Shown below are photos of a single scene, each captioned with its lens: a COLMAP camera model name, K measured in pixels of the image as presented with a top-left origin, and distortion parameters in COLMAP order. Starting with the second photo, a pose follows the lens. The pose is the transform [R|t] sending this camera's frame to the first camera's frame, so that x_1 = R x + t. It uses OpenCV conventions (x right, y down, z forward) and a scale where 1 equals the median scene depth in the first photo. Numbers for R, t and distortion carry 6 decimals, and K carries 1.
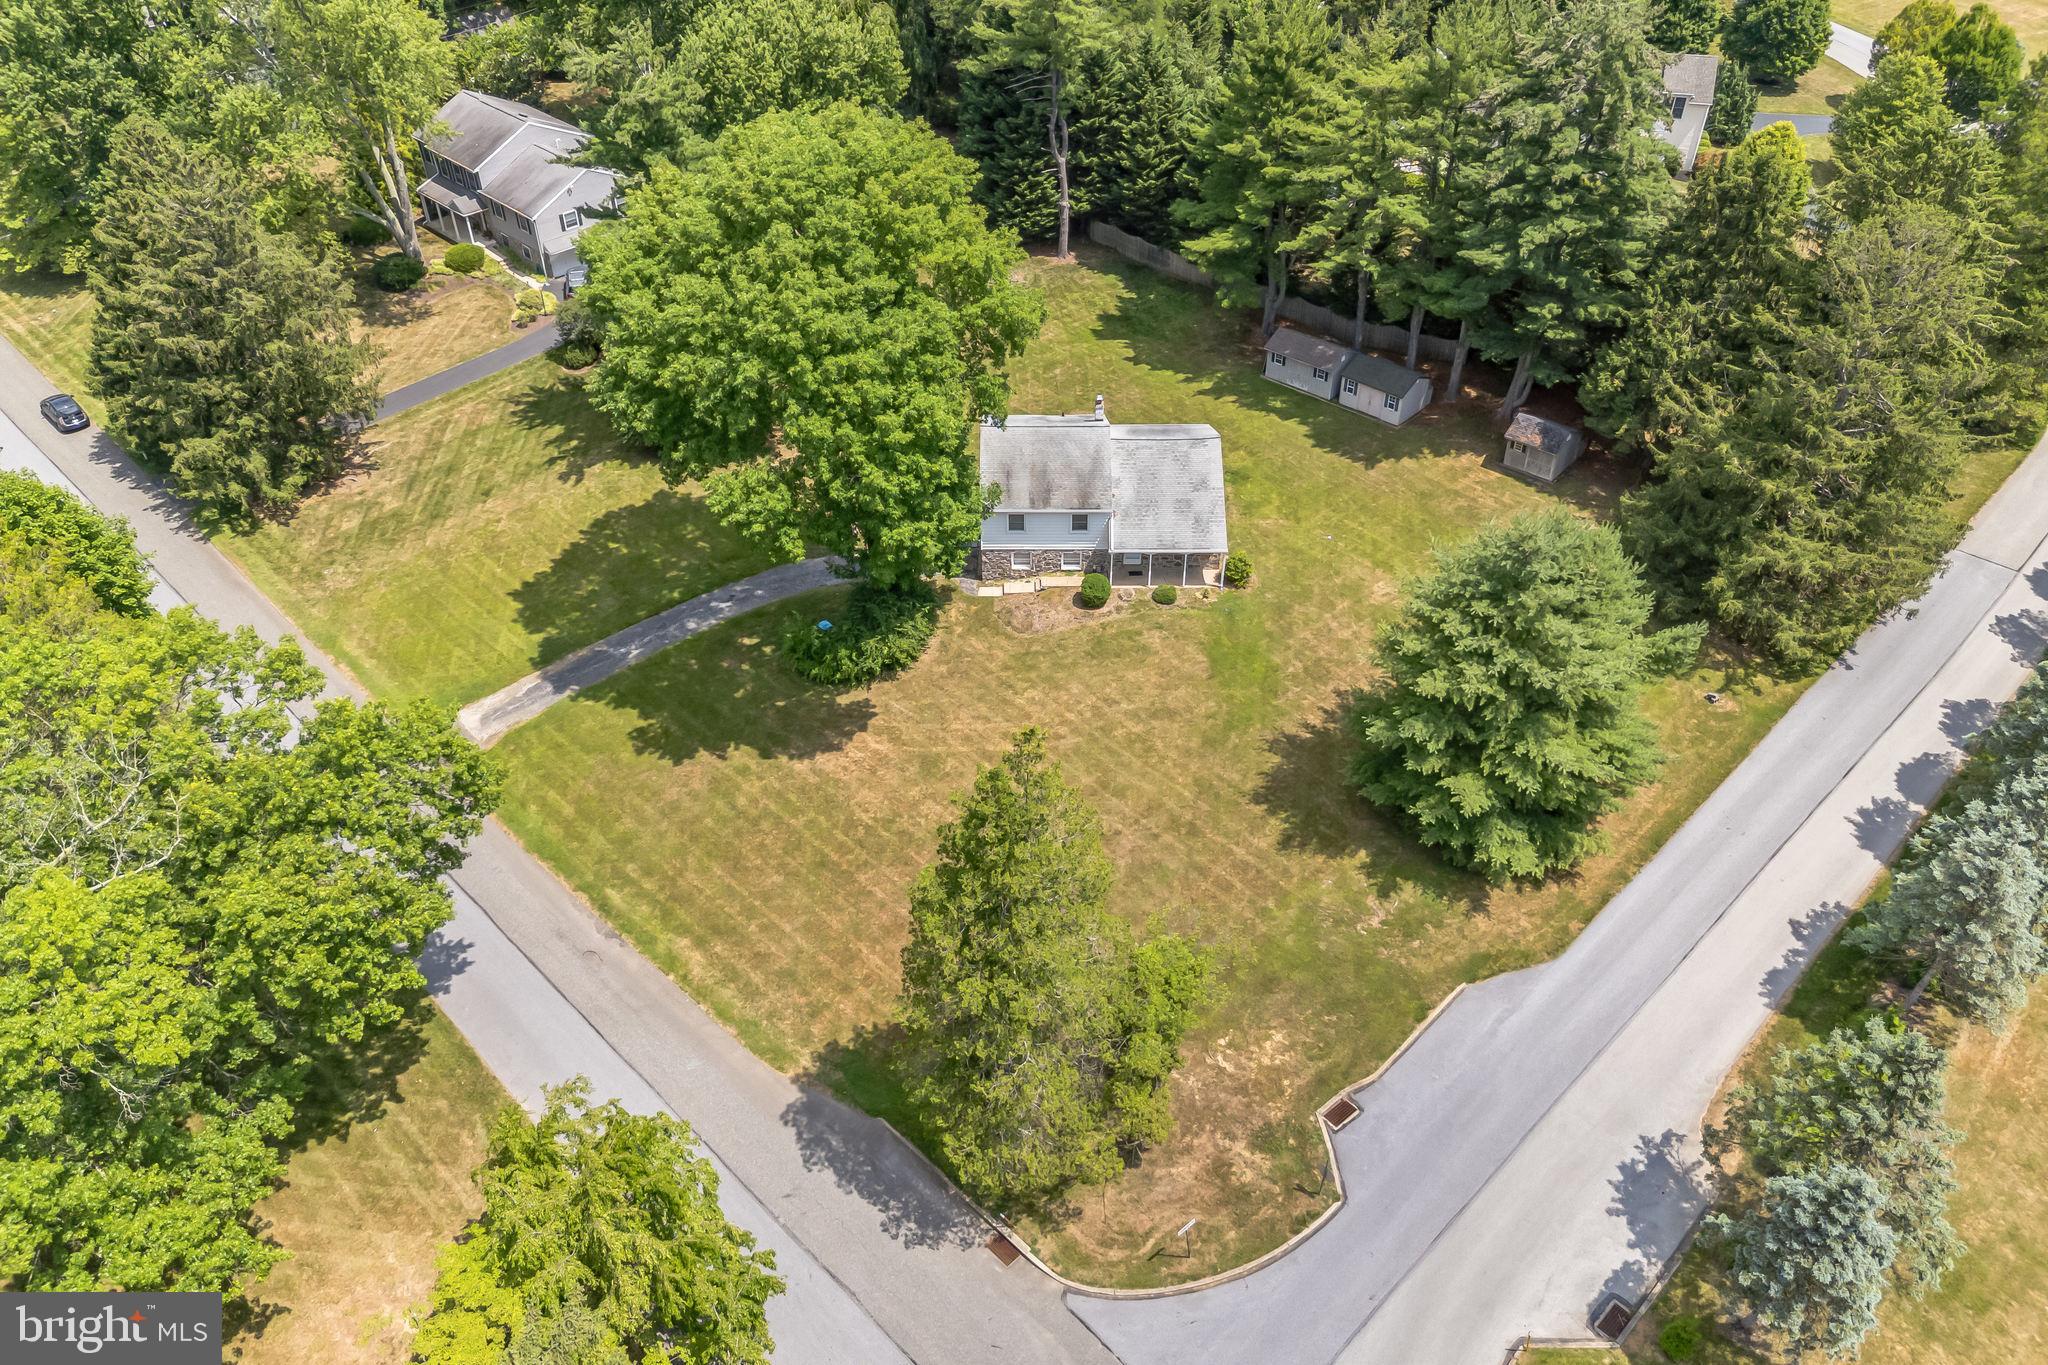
lens RADIAL K [[1502.9, 0, 1026.3], [0, 1502.9, 689.6], [0, 0, 1]] dist [0.051028, -0.050844]
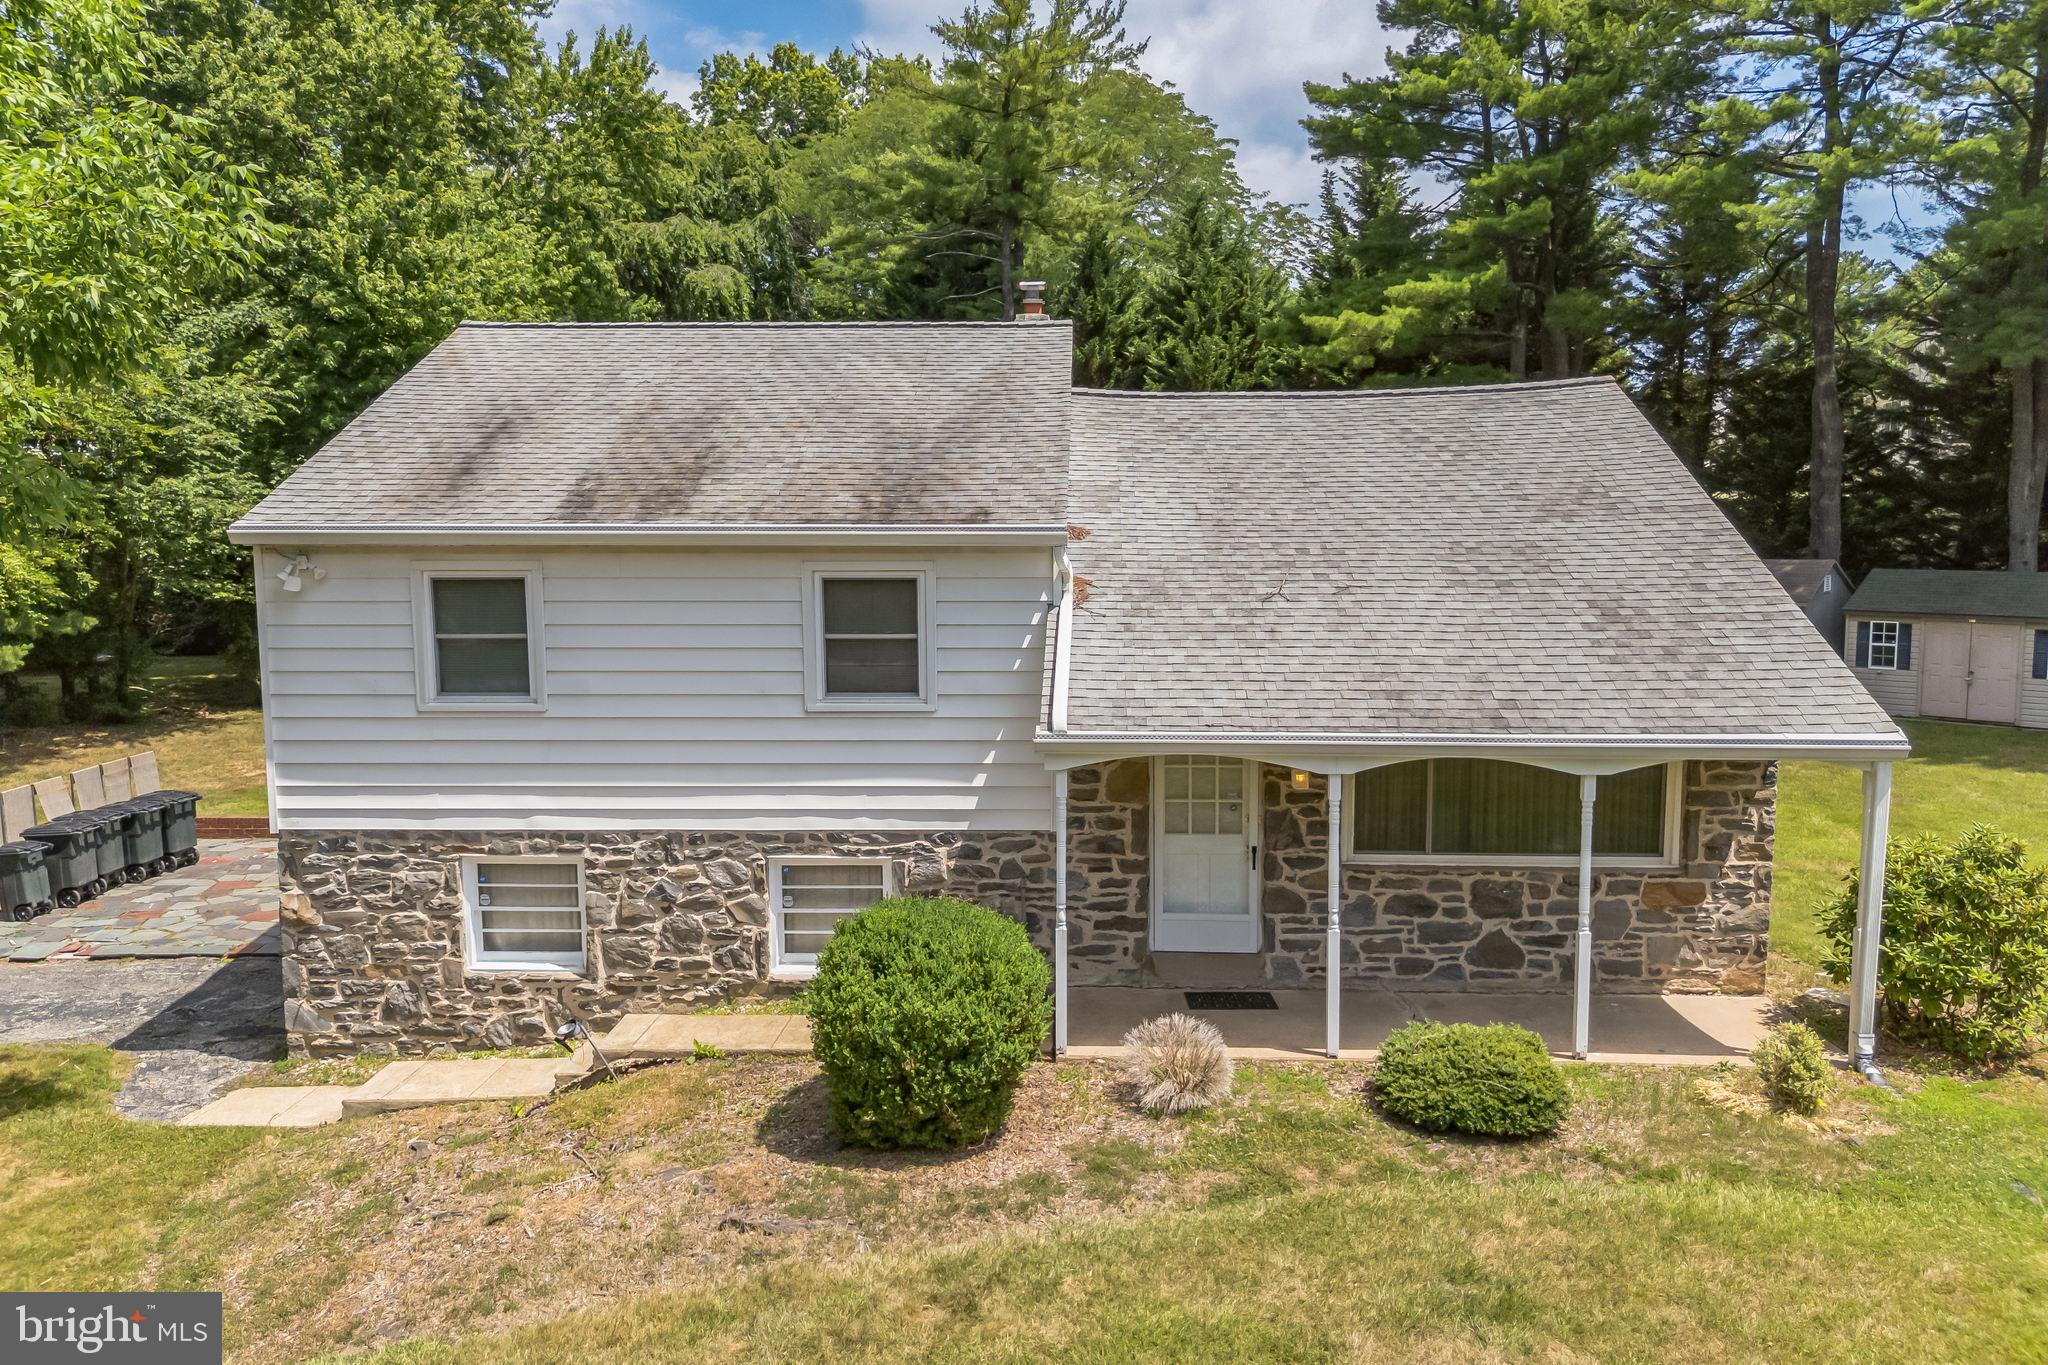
lens RADIAL K [[1502.9, 0, 1025.6], [0, 1502.9, 672.5], [0, 0, 1]] dist [0.051028, -0.050844]
pose [[0.999103, 0.001141, -0.042340, 0.058434], [-0.024521, 0.830663, -0.556236, -0.018448], [0.034536, 0.556775, 0.829945, 0.861412]]
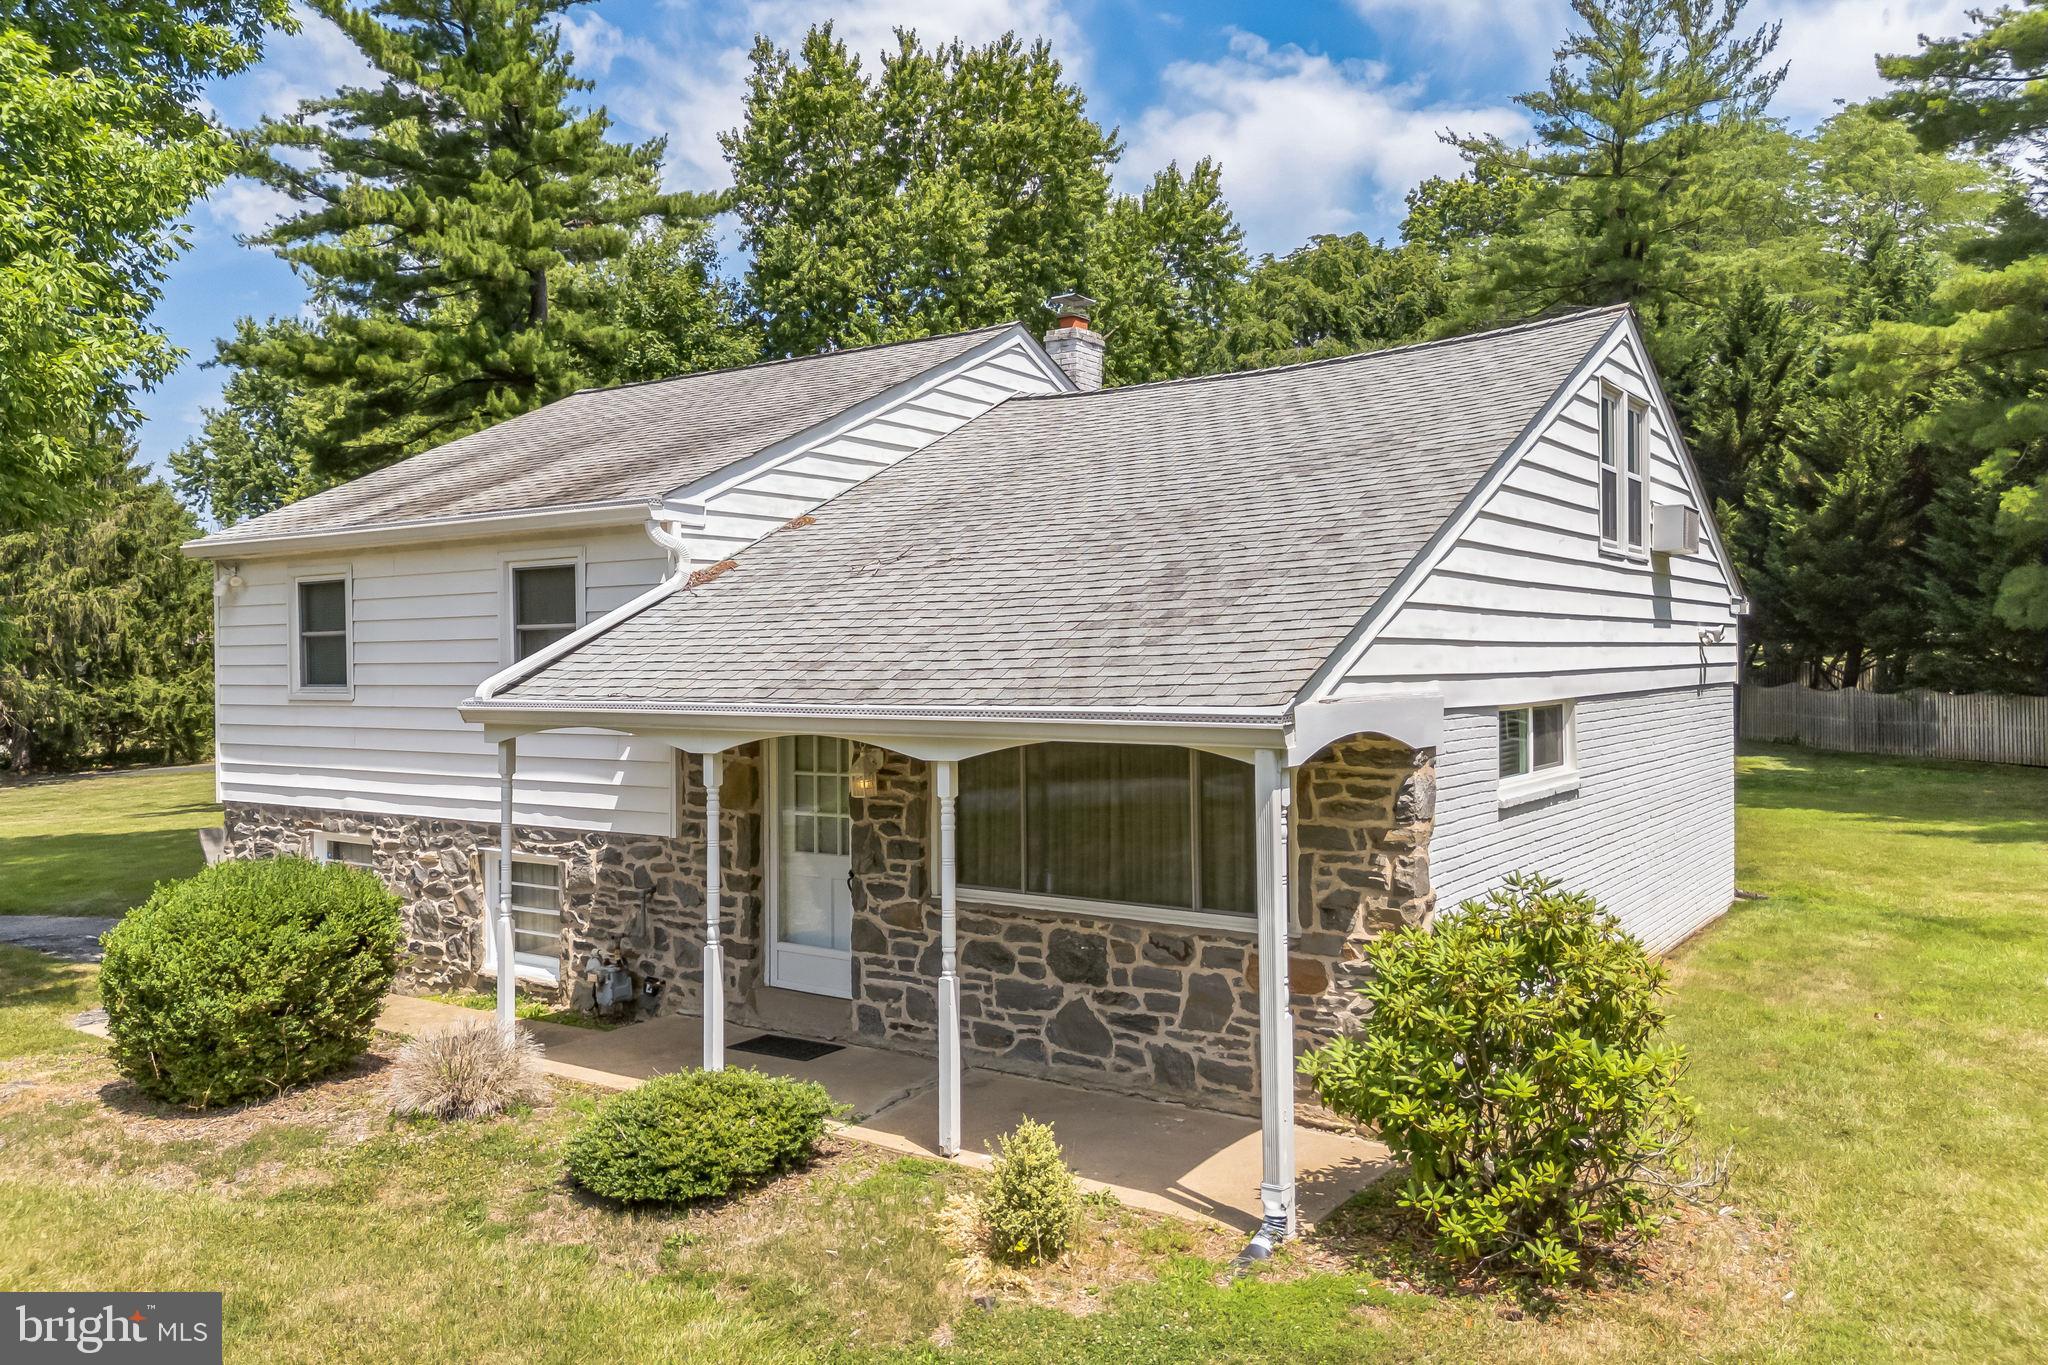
lens RADIAL K [[1502.9, 0, 1033.6], [0, 1502.9, 679.6], [0, 0, 1]] dist [0.051028, -0.050844]
pose [[0.822204, -0.000448, -0.569192, 0.167089], [-0.360105, 0.774021, -0.520784, -0.041674], [0.440800, 0.633160, 0.636242, 0.916314]]
